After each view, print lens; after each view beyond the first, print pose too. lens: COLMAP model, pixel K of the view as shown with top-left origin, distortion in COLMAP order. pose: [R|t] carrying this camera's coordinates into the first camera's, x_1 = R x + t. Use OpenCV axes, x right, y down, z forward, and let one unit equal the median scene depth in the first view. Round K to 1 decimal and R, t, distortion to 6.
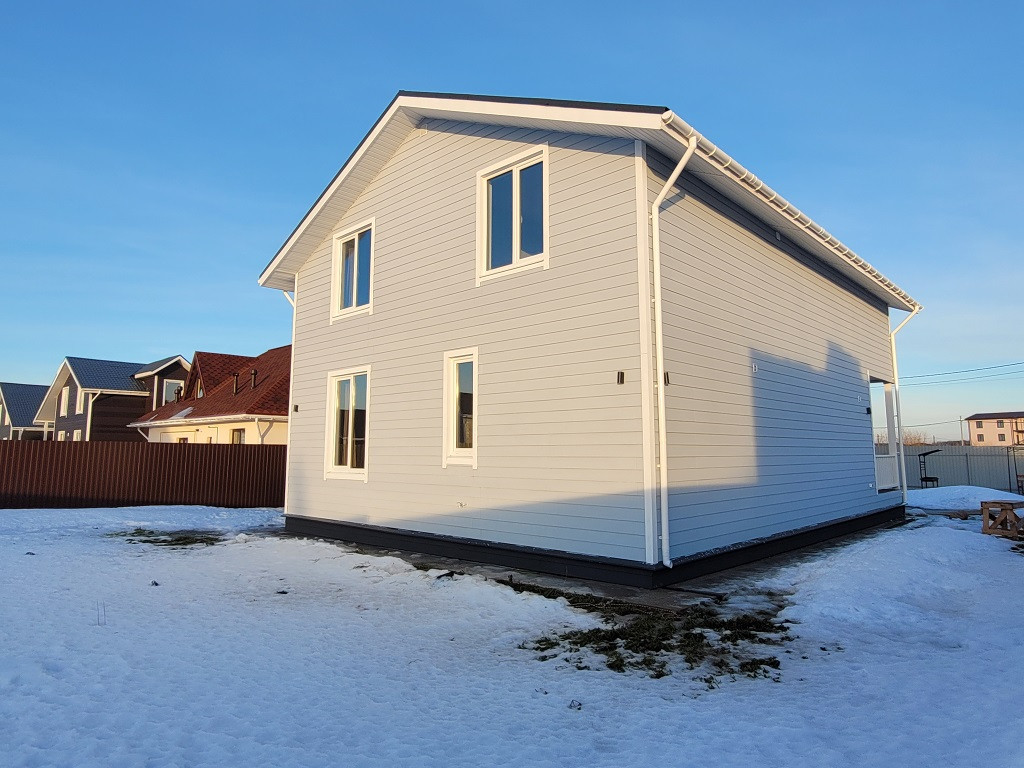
lens RADIAL K [[642.3, 0, 512.0], [0, 642.3, 384.0], [0, 0, 1]] dist [-0.020125, -0.000440]
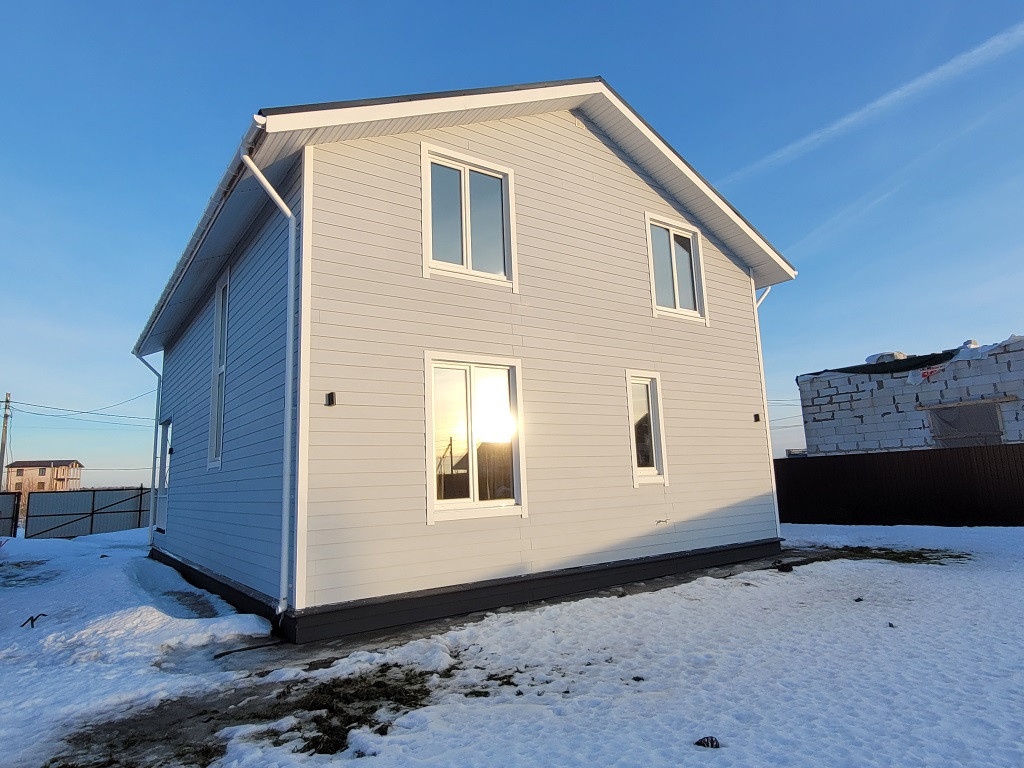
lens RADIAL K [[621.0, 0, 512.0], [0, 621.0, 384.0], [0, 0, 1]] dist [-0.000788, 0.001918]
pose [[0.193512, 0.145937, 0.970183, -0.992994], [-0.067100, 0.988528, -0.135313, 0.106130], [-0.978801, -0.038914, 0.201085, 0.922550]]
